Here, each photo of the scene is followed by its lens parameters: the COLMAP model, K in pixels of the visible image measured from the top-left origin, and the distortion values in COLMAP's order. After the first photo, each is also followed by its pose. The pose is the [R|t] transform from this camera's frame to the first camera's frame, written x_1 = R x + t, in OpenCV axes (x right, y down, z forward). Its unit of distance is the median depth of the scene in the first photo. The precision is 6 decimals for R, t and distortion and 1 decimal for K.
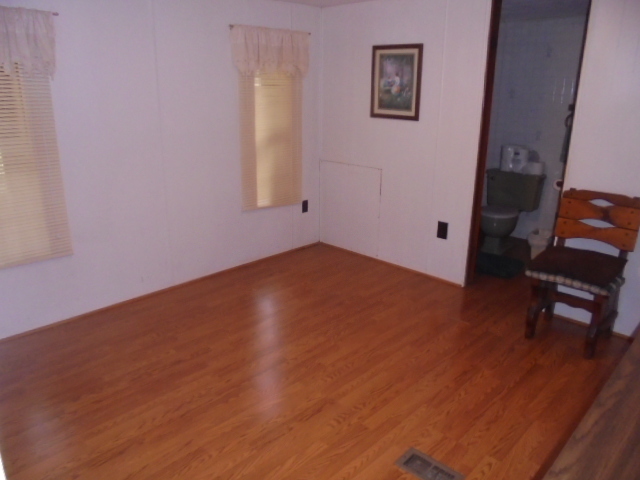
lens RADIAL K [[484.0, 0, 319.9], [0, 484.0, 240.8], [0, 0, 1]] dist [-0.062968, 0.020428]
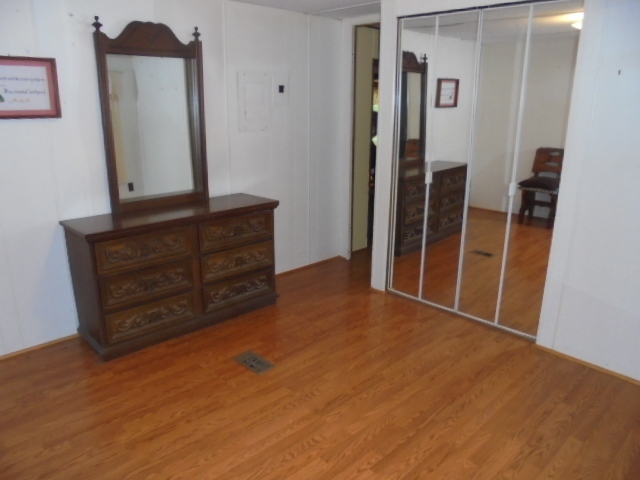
lens RADIAL K [[484.0, 0, 320.1], [0, 484.0, 239.1], [0, 0, 1]] dist [-0.062968, 0.020428]
pose [[-0.999200, -0.032706, 0.023034, 0.005559], [-0.014452, 0.832051, 0.554511, -0.519273], [-0.037301, 0.553735, -0.831857, 1.640116]]
